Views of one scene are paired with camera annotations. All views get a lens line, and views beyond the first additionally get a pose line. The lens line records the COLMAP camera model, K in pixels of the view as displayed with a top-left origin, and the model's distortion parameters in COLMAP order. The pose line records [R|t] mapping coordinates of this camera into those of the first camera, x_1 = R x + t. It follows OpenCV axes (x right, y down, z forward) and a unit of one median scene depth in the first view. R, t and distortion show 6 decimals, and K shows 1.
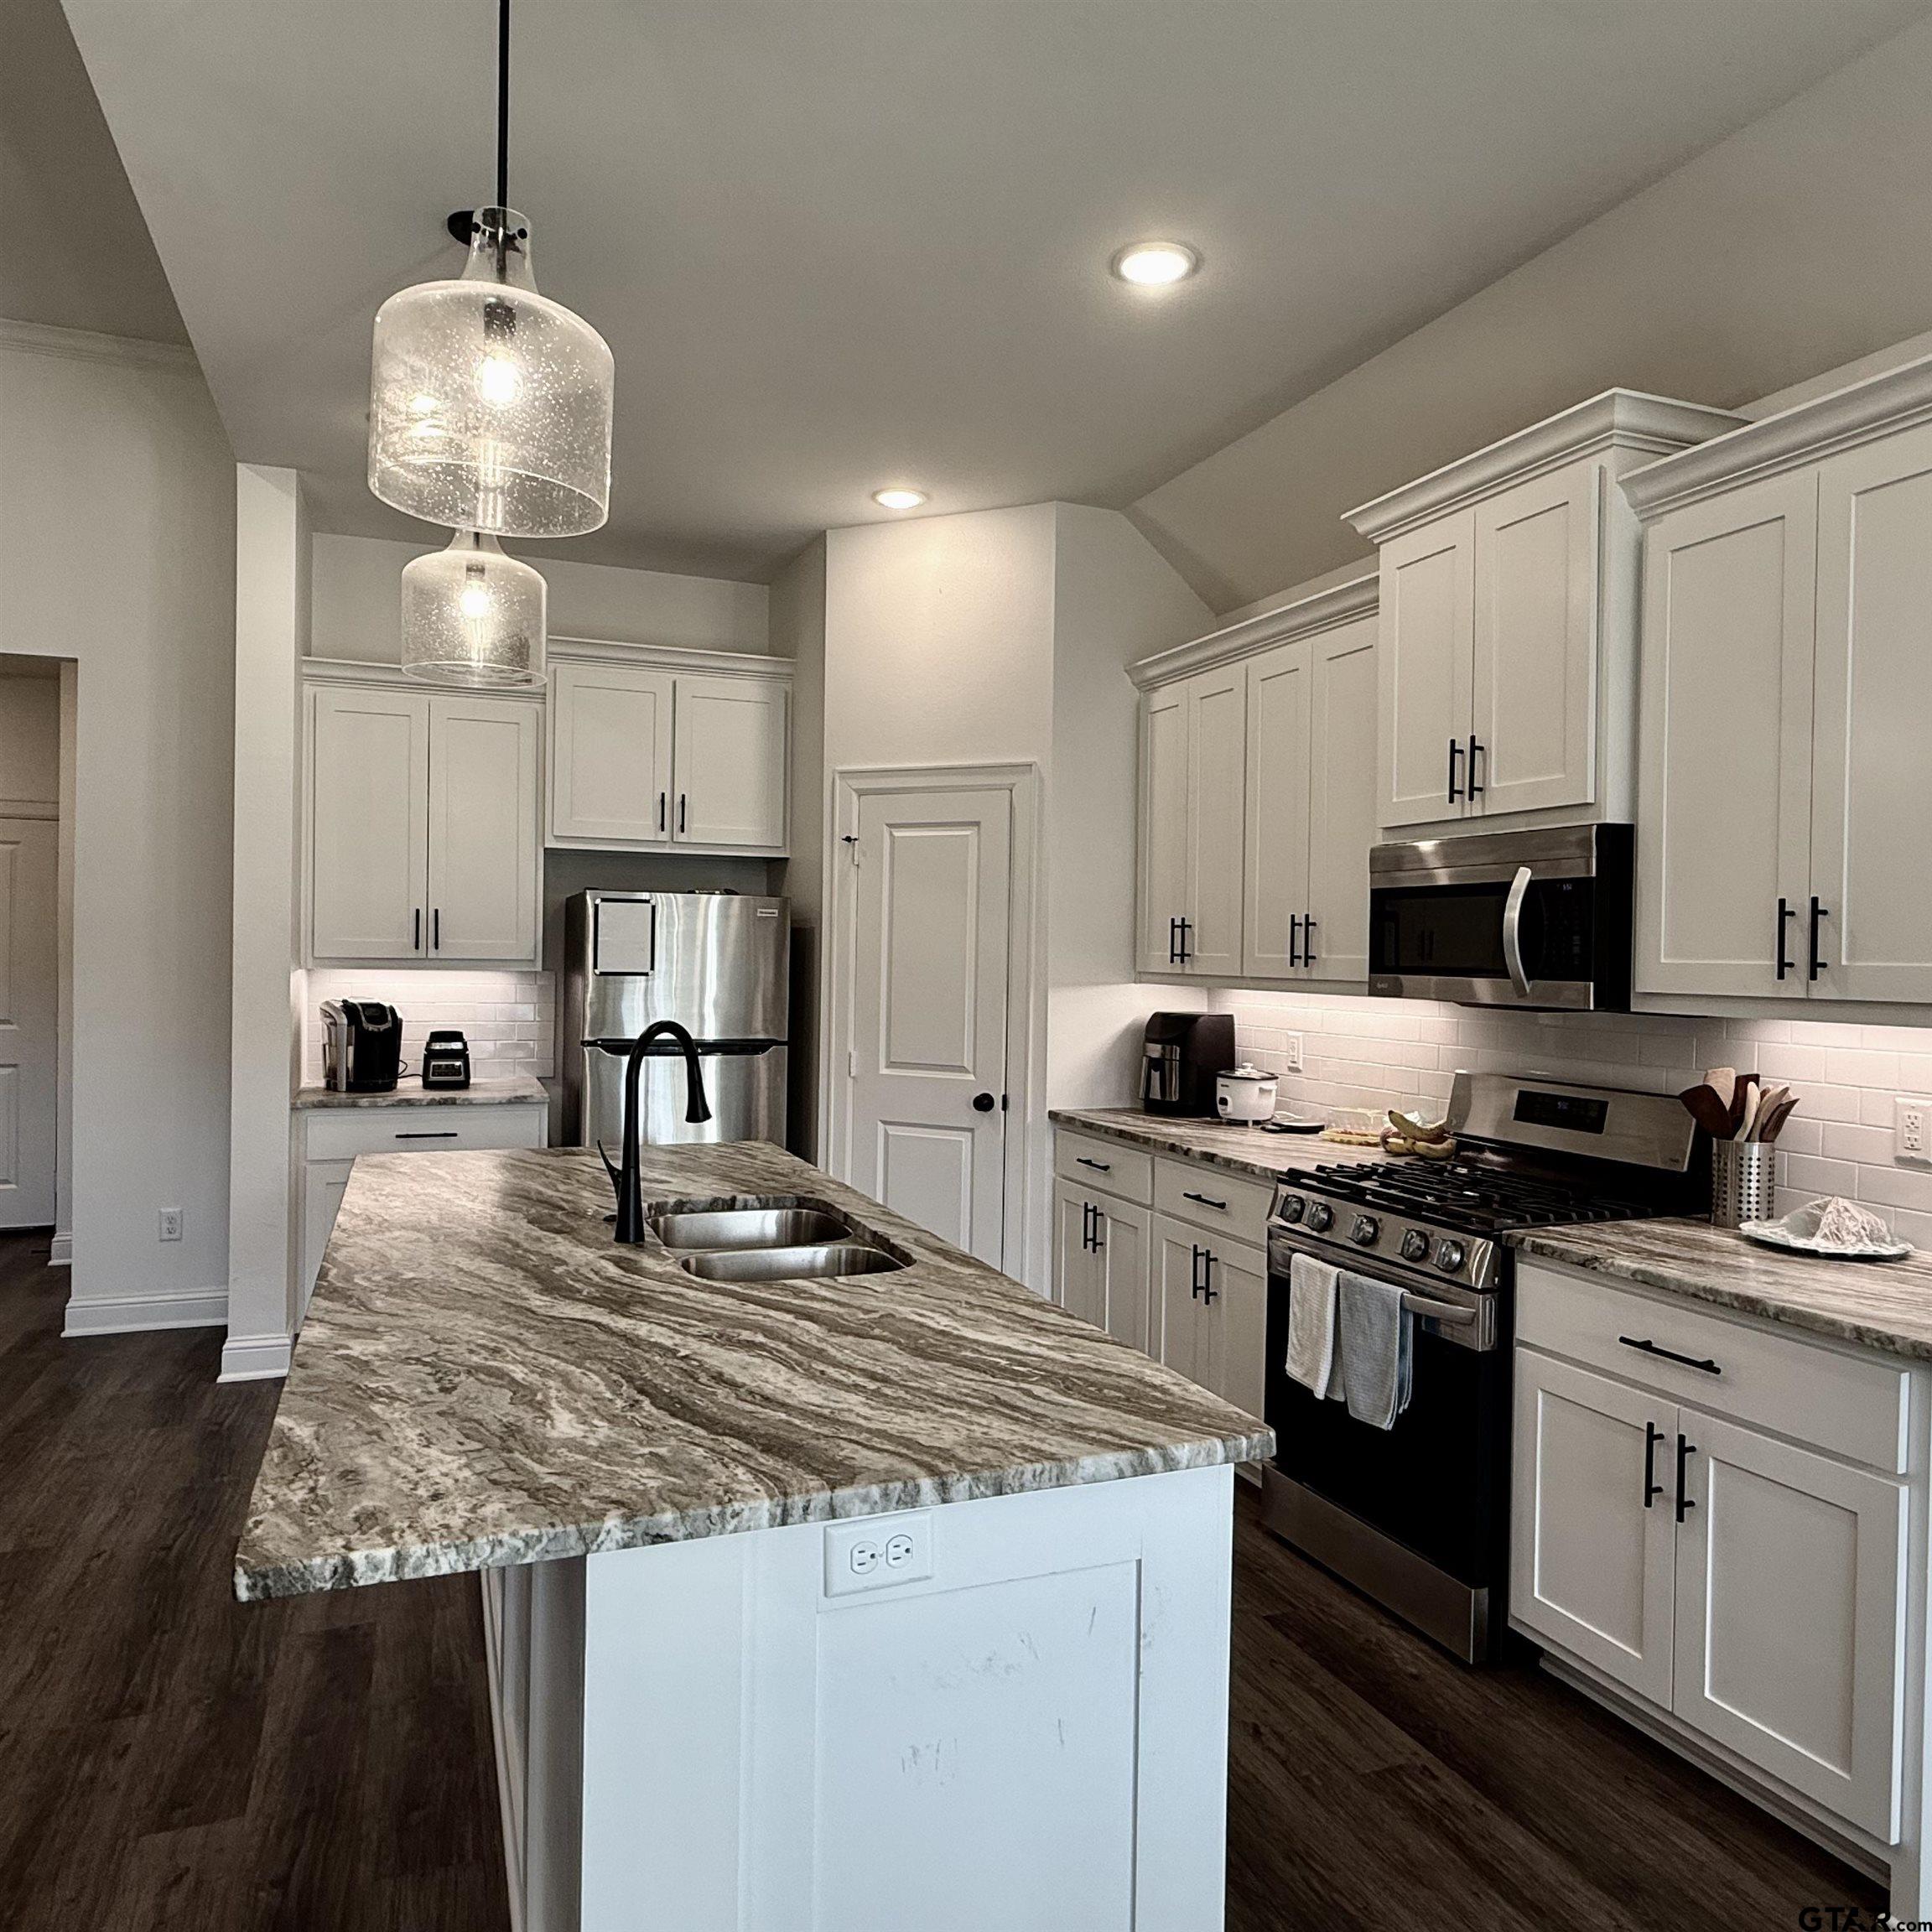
lens RADIAL K [[1374.7, 0, 966.0], [0, 1374.7, 966.0], [0, 0, 1]] dist [0.002209, 0.002157]
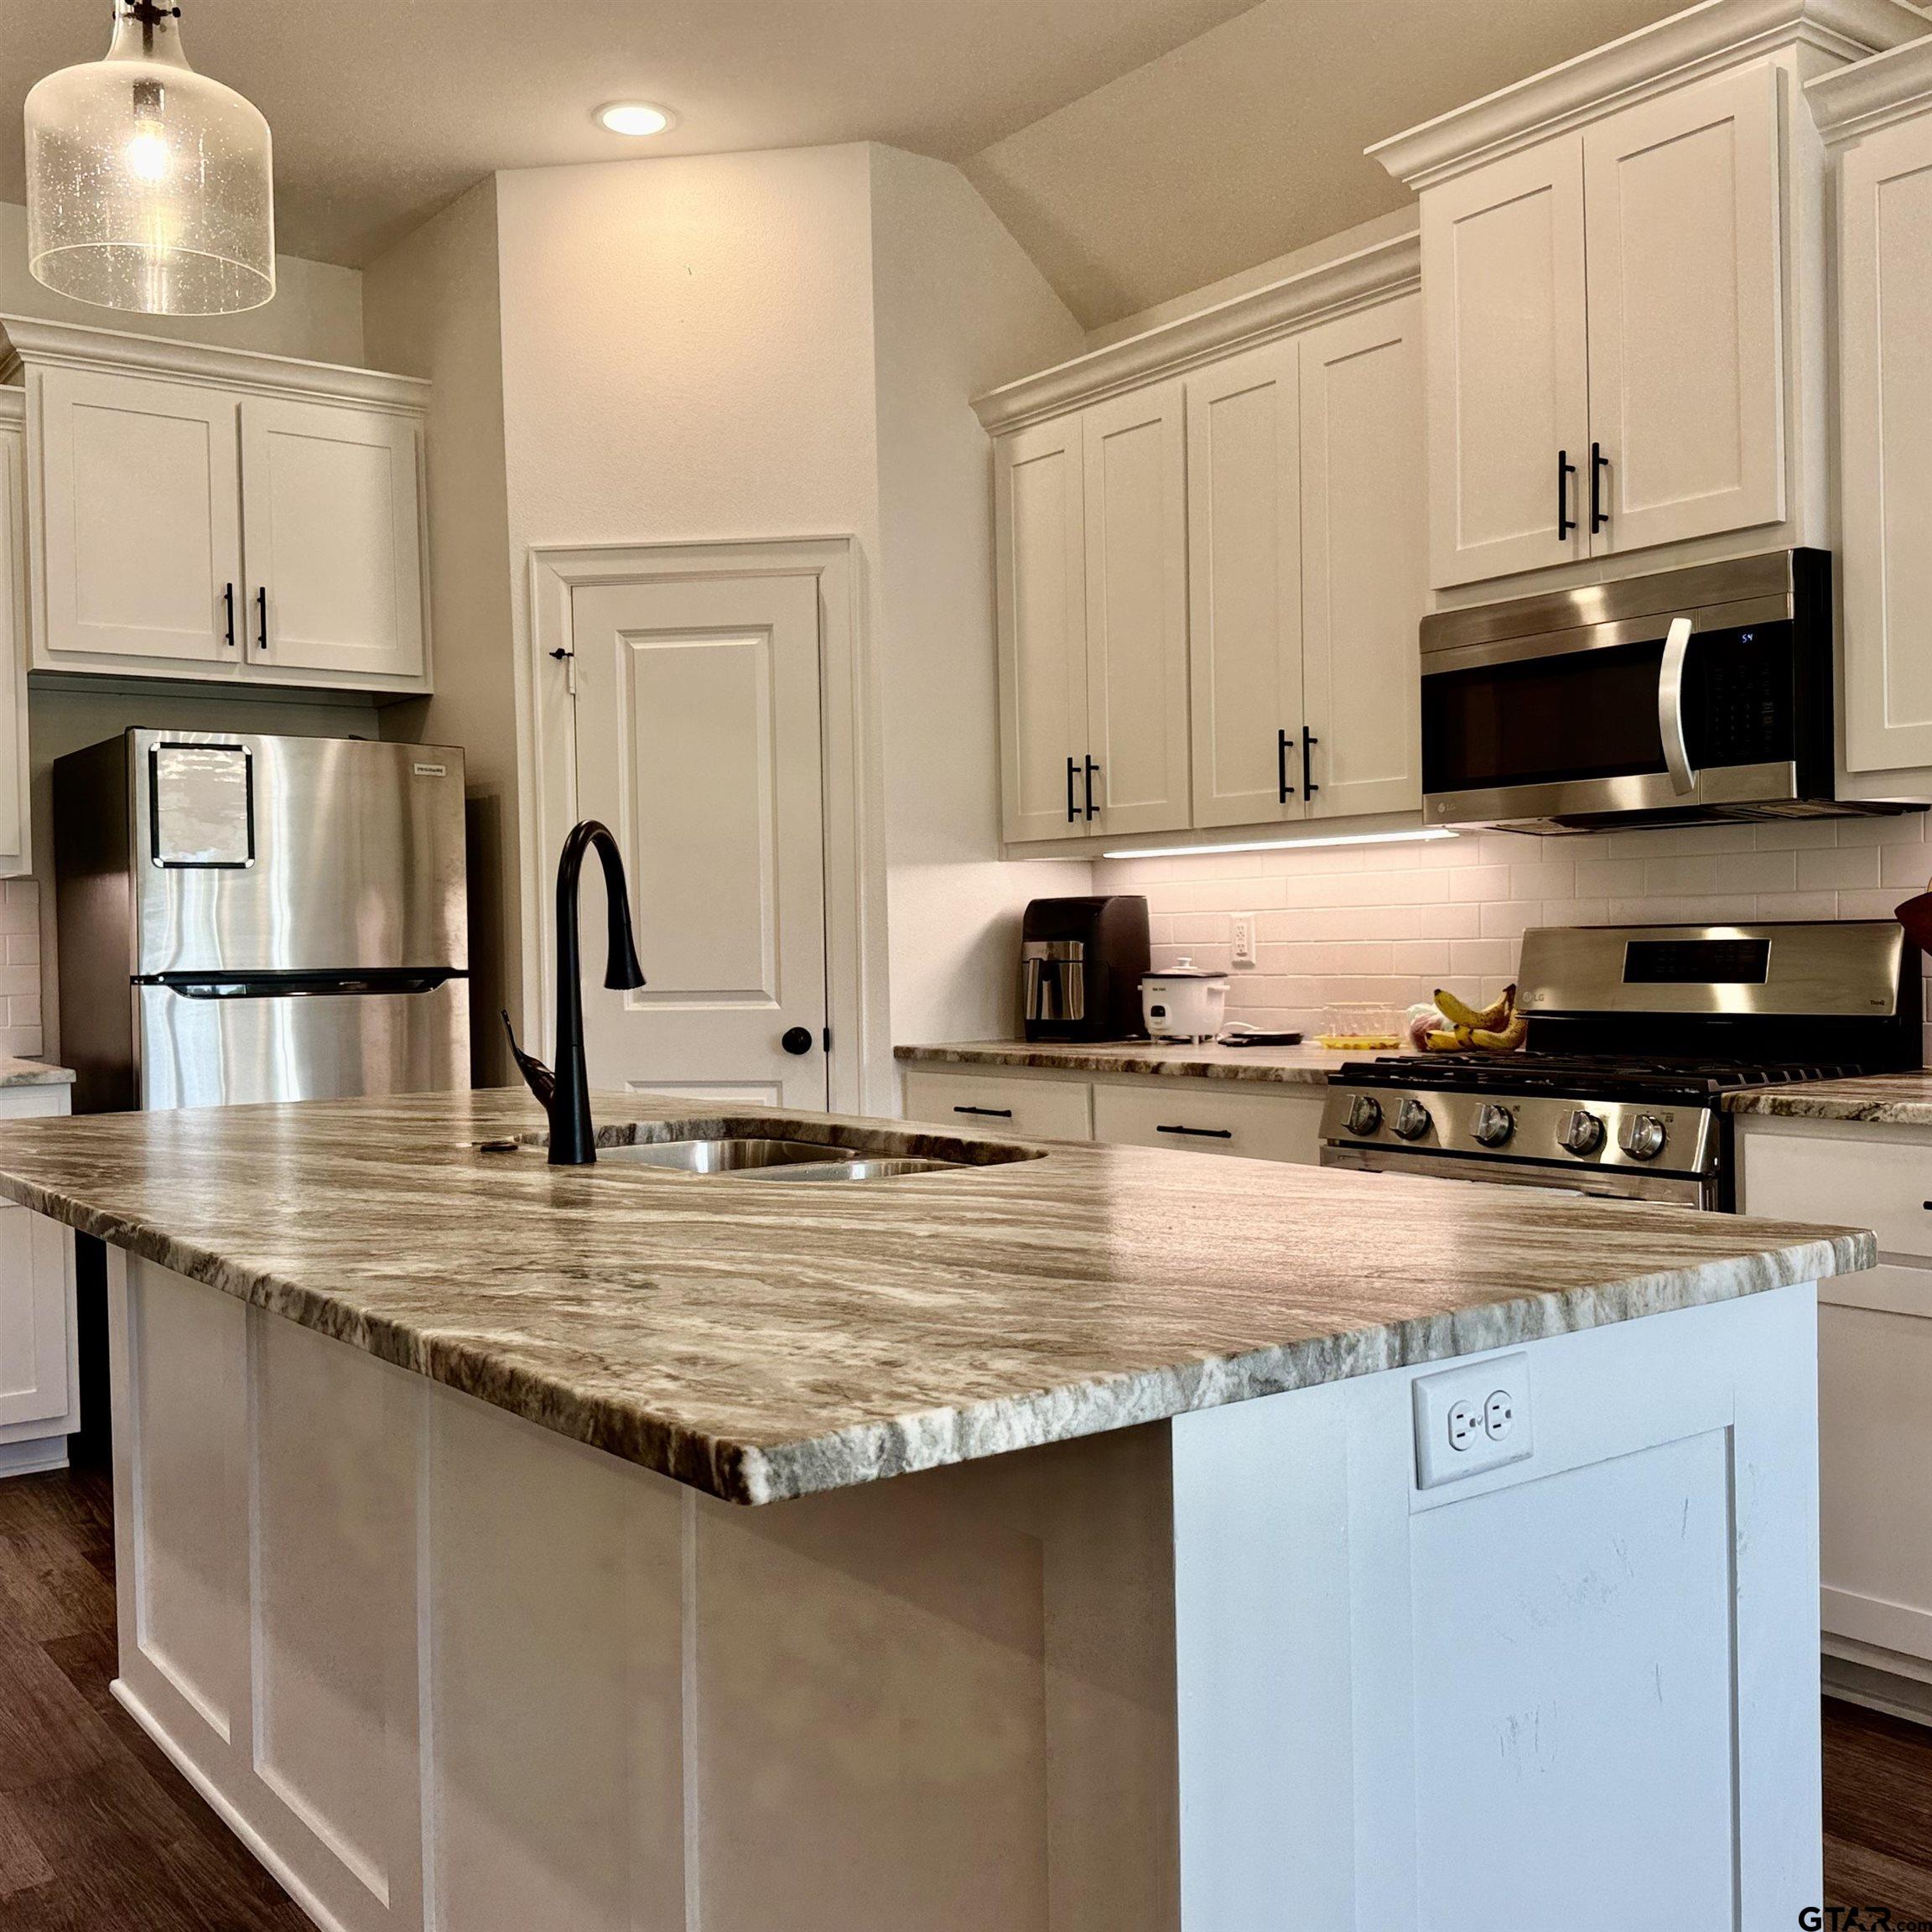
lens RADIAL K [[1972.0, 0, 966.0], [0, 1972.0, 966.0], [0, 0, 1]] dist [0.137885, -0.255427]
pose [[0.963666, -0.040041, 0.264092, -0.216771], [0.039103, 0.999196, 0.008807, 0.077024], [-0.264233, 0.001840, 0.964457, 0.057181]]
